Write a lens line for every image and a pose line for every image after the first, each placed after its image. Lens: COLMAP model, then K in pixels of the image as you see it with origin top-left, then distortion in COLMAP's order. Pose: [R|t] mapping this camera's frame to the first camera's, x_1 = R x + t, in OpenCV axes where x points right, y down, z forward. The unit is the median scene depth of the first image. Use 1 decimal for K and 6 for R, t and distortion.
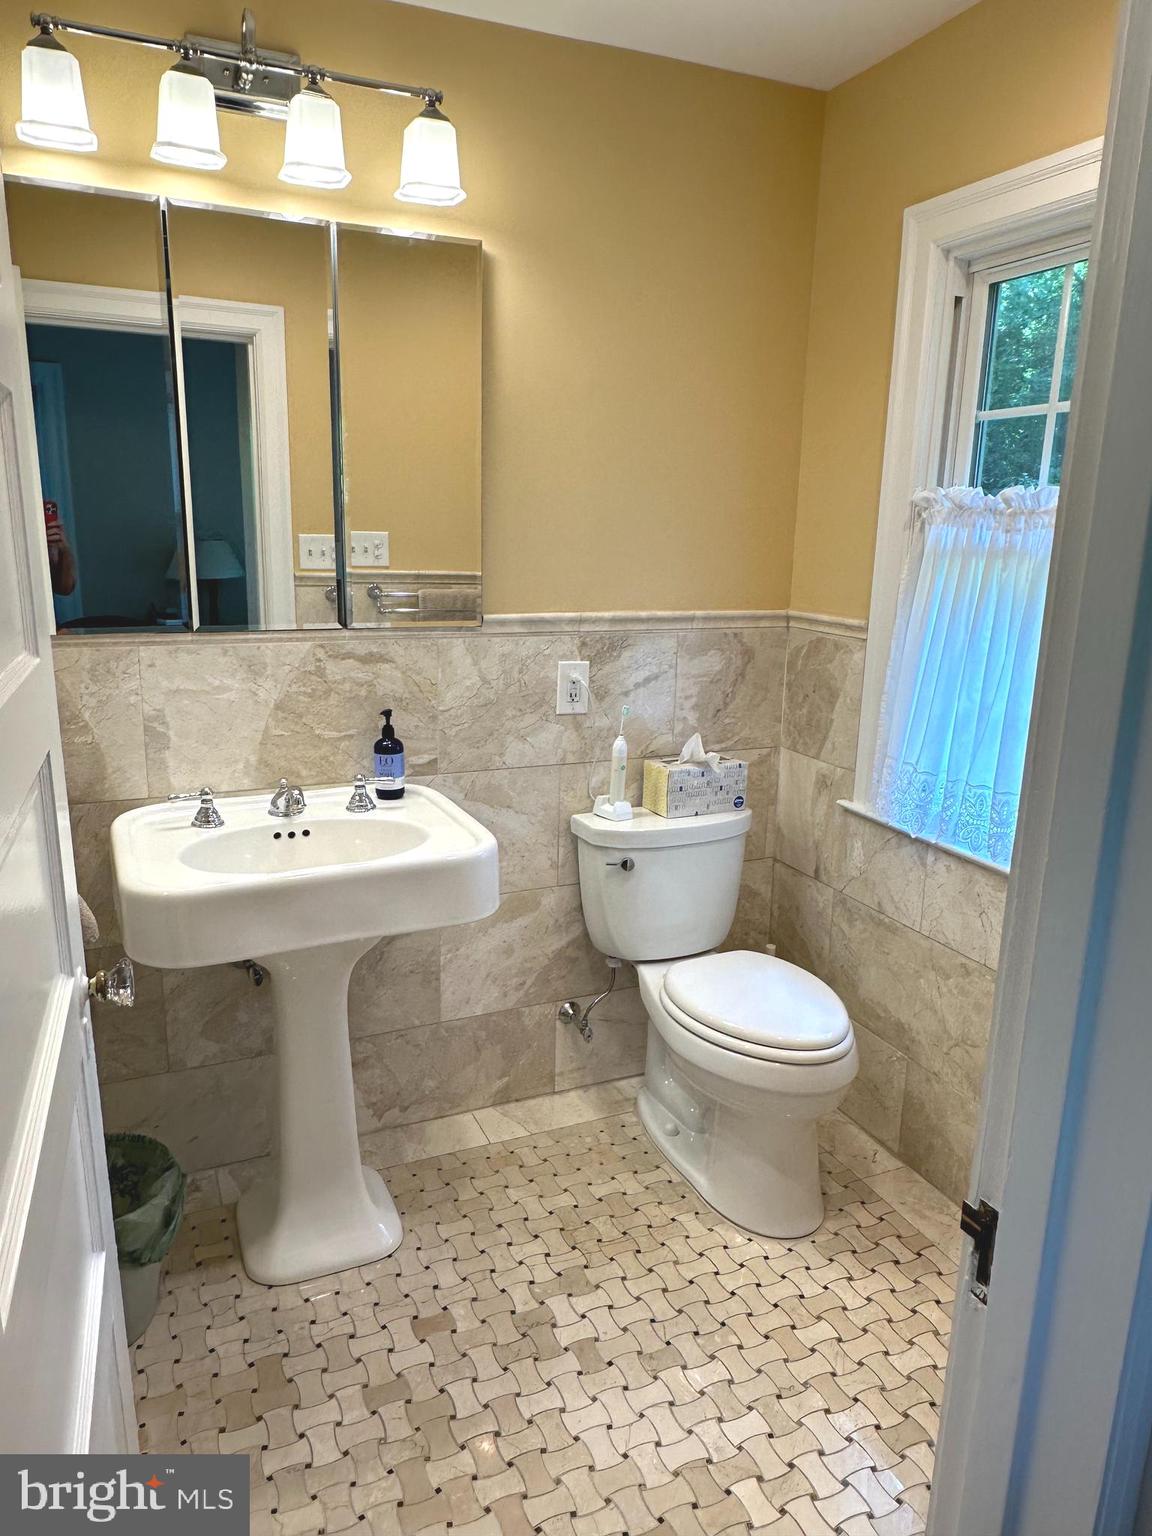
lens RADIAL K [[1035.1, 0, 573.4], [0, 1035.1, 771.7], [0, 0, 1]] dist [-0.004386, 0.004410]
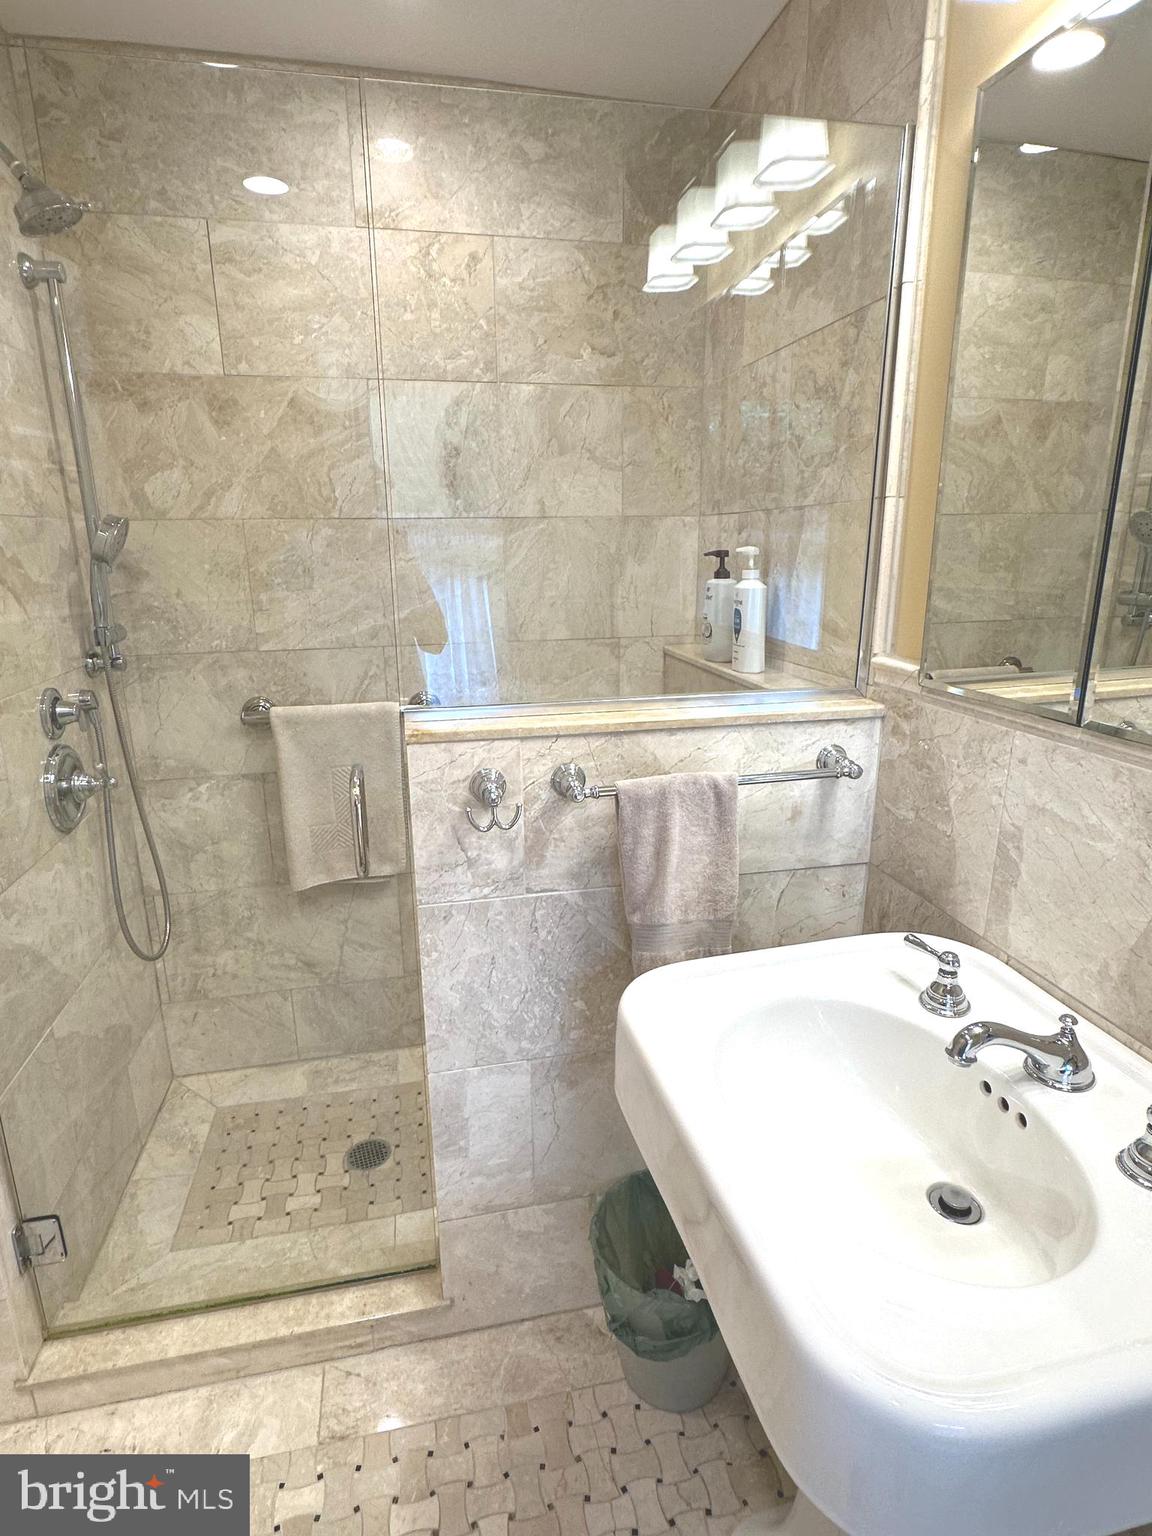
lens RADIAL K [[817.8, 0, 573.1], [0, 817.8, 765.7], [0, 0, 1]] dist [-0.000476, 0.000356]
pose [[-0.214219, 0.242210, -0.946279, 0.152533], [-0.221308, 0.931541, 0.288537, -0.186031], [0.951385, 0.271230, -0.145951, 0.792870]]
